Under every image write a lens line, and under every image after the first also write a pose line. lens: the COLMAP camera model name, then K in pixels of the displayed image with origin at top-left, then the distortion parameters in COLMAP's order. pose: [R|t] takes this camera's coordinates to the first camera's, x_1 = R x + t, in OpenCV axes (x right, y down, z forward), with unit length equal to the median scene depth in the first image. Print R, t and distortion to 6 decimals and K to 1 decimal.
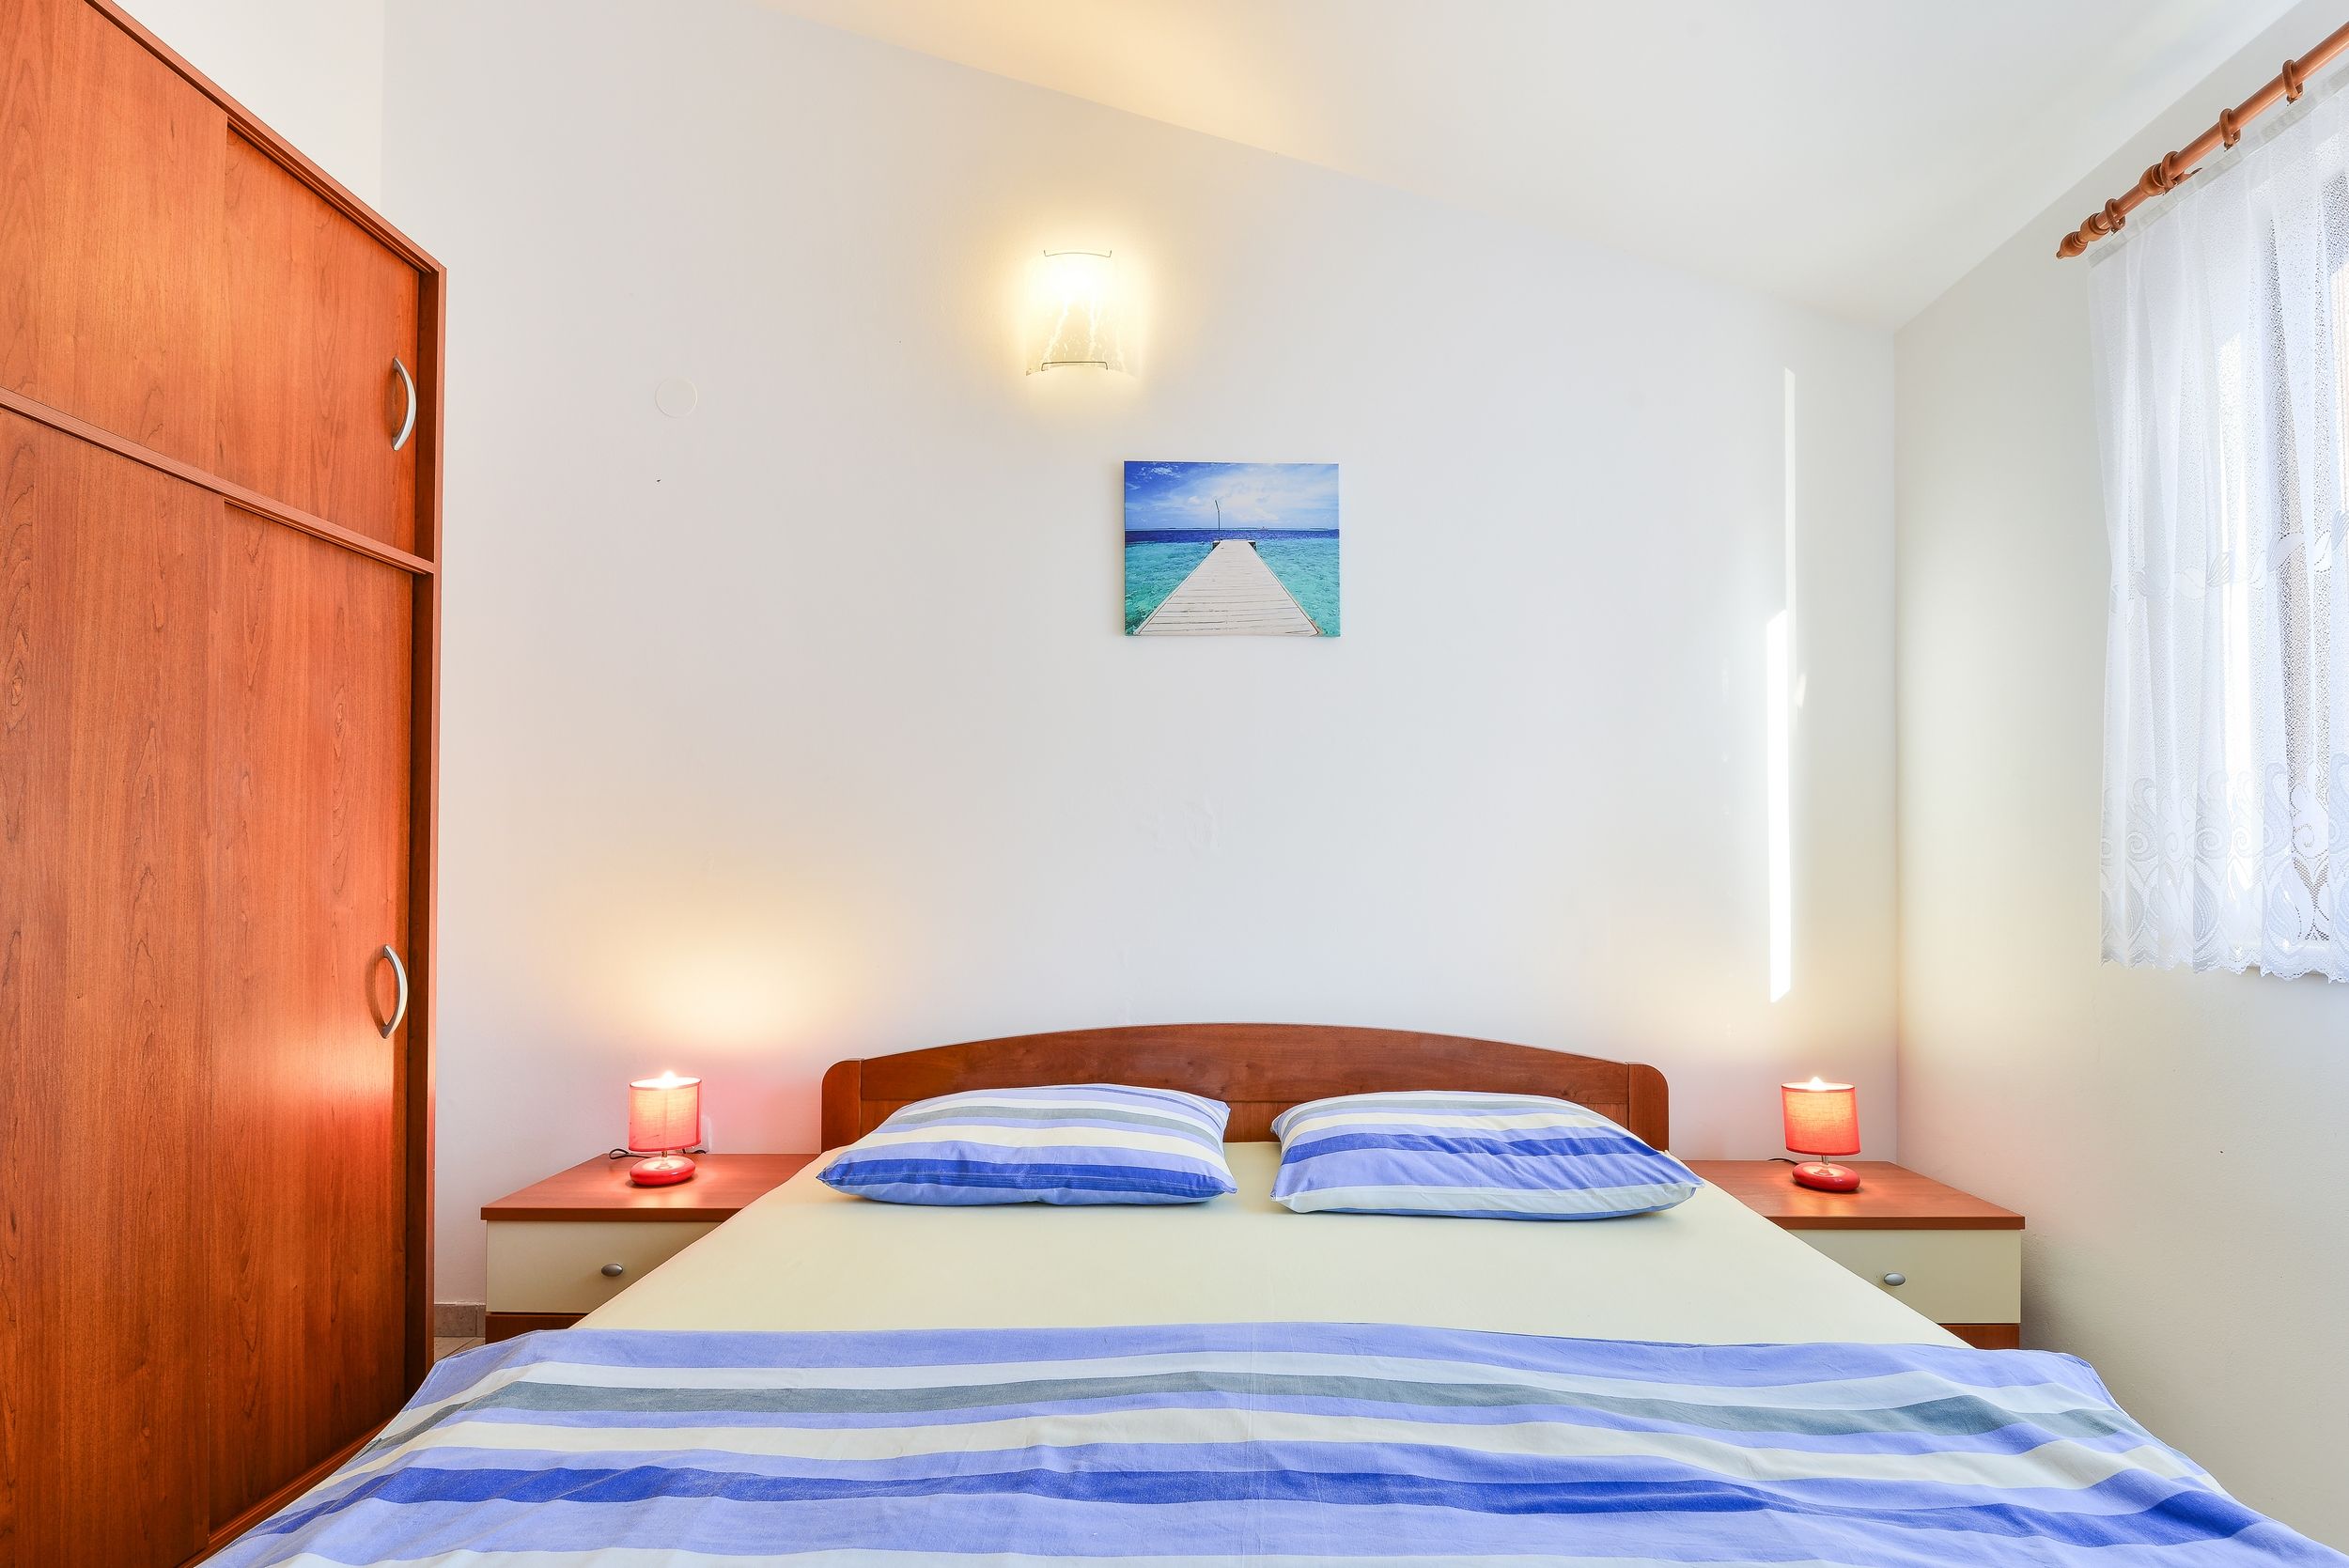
lens RADIAL K [[1050.0, 0, 1221.8], [0, 1050.0, 842.6], [0, 0, 1]] dist [0.007734, -0.009400]
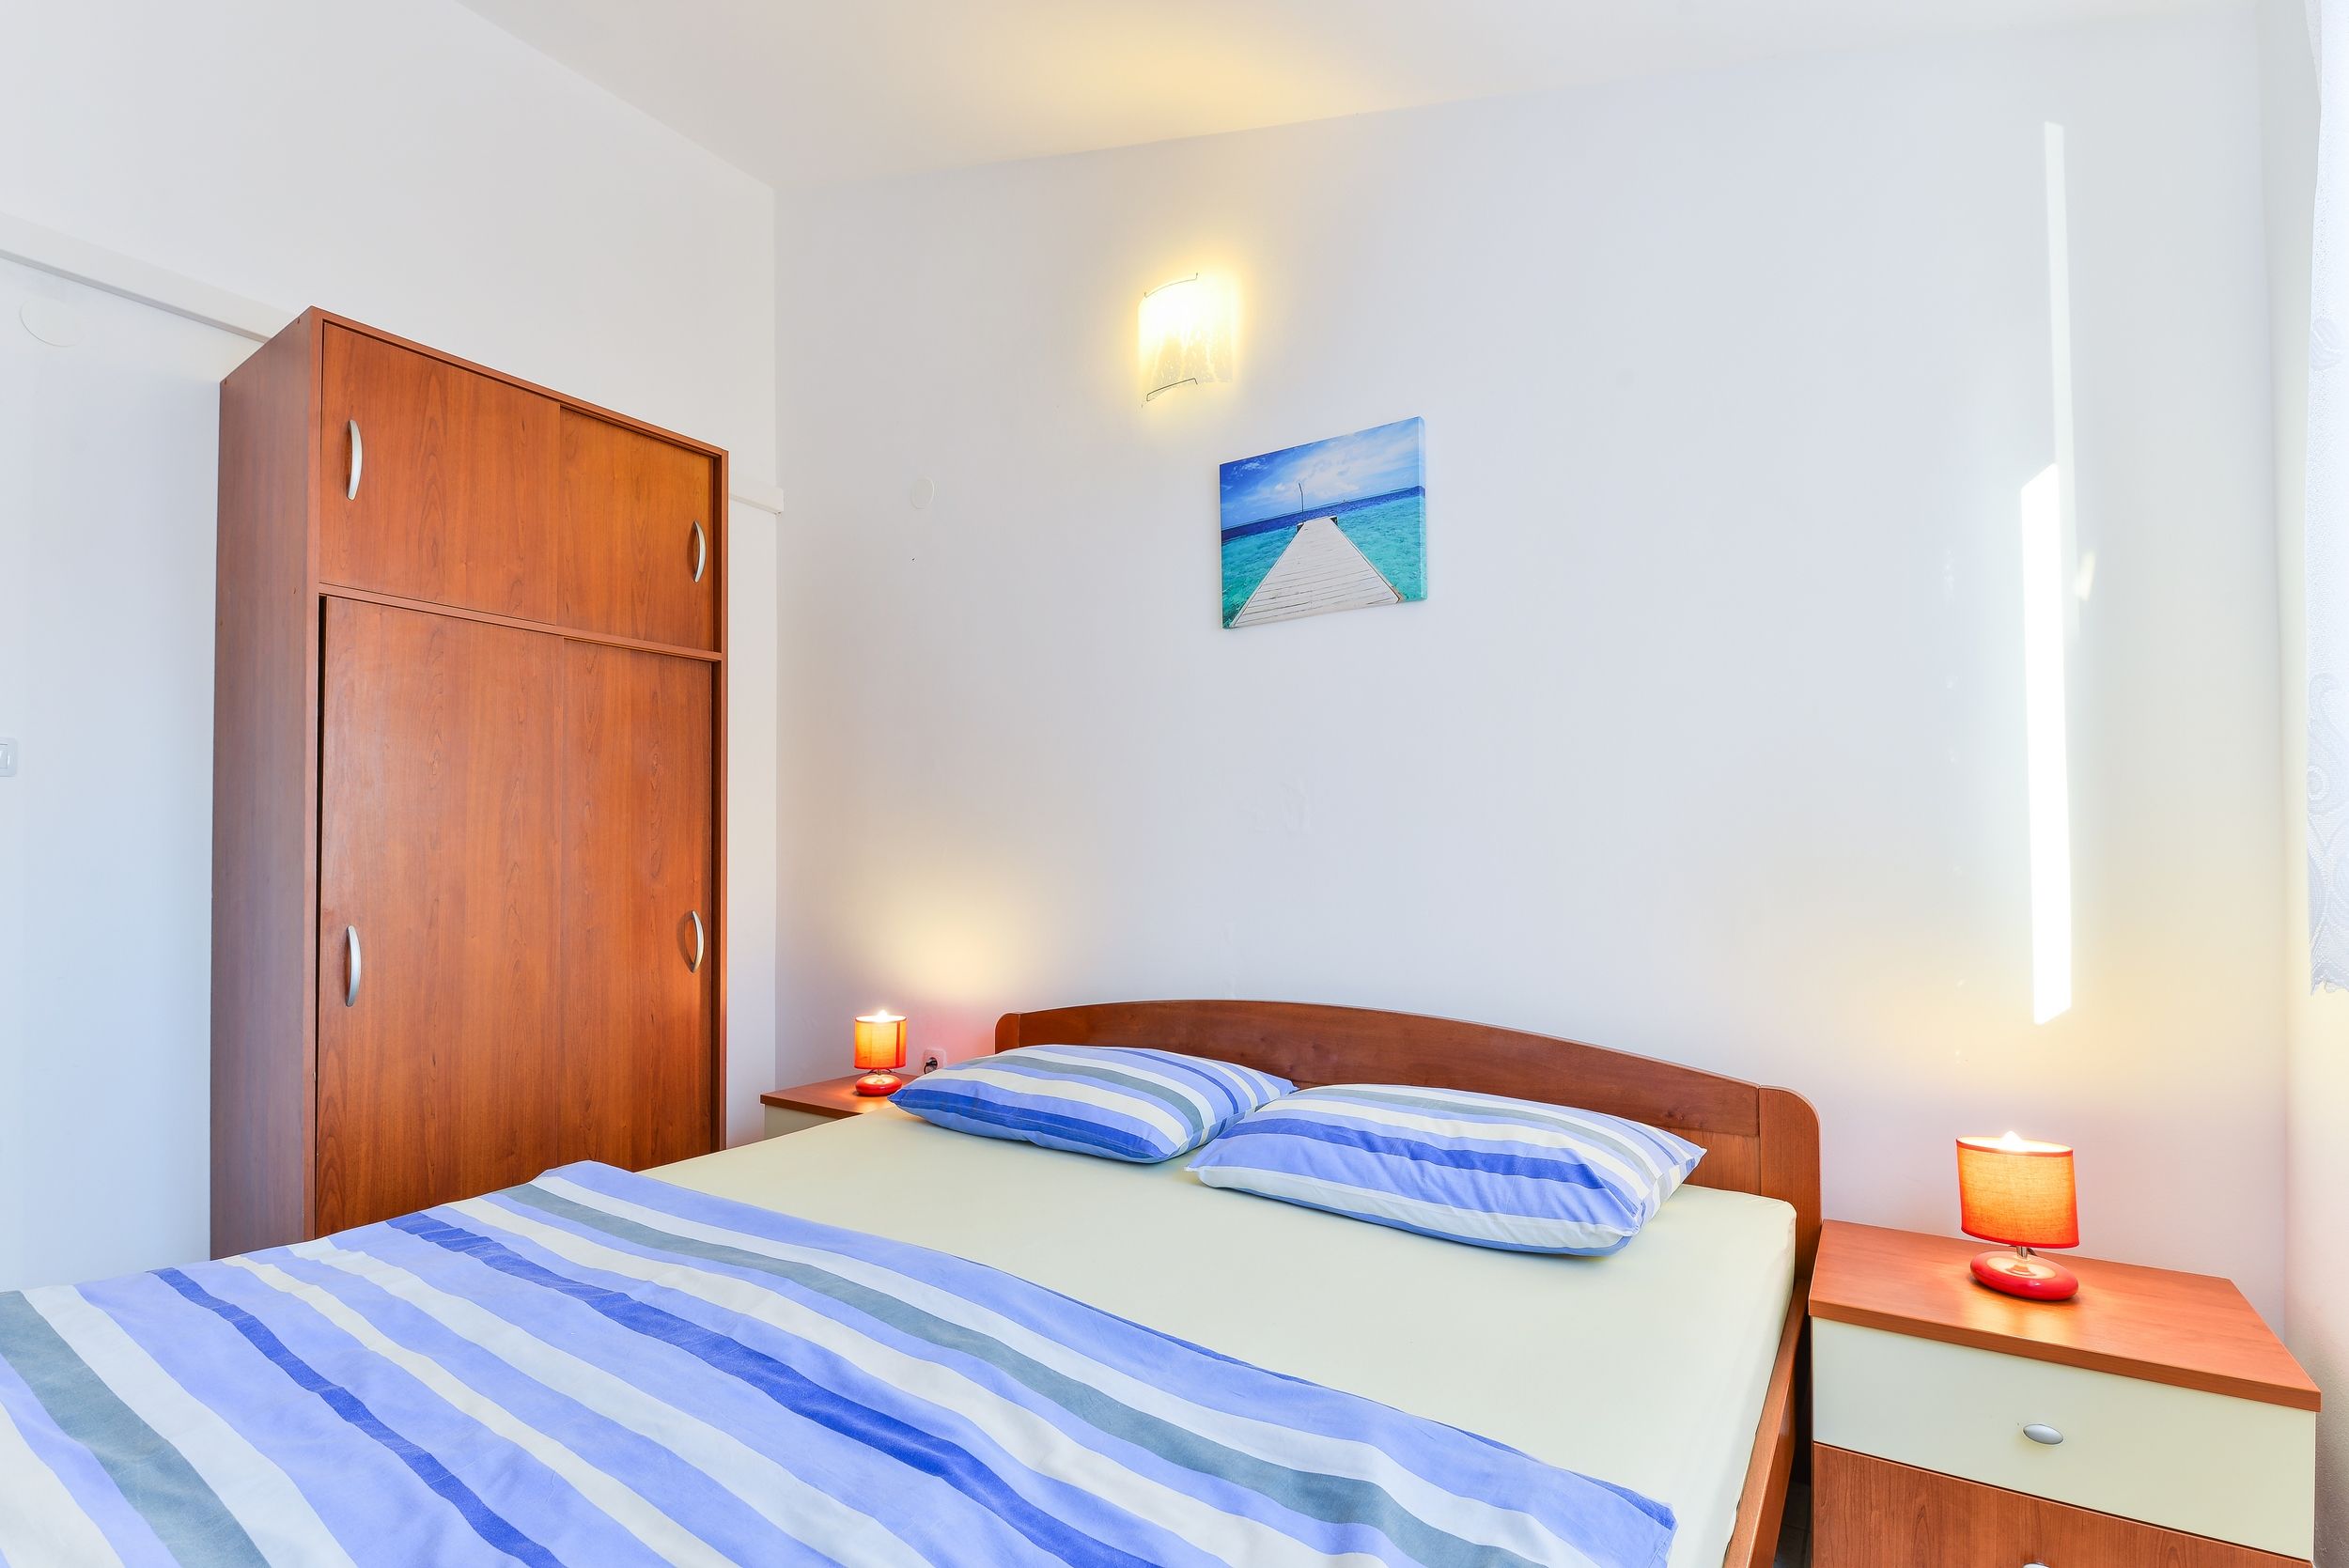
lens RADIAL K [[1050.0, 0, 1168.9], [0, 1050.0, 813.6], [0, 0, 1]] dist [0.007734, -0.009400]
pose [[0.828421, -0.036469, -0.558918, 0.589908], [0.032110, 0.999329, -0.017613, 0.006095], [0.559185, -0.003356, 0.829036, 0.124818]]
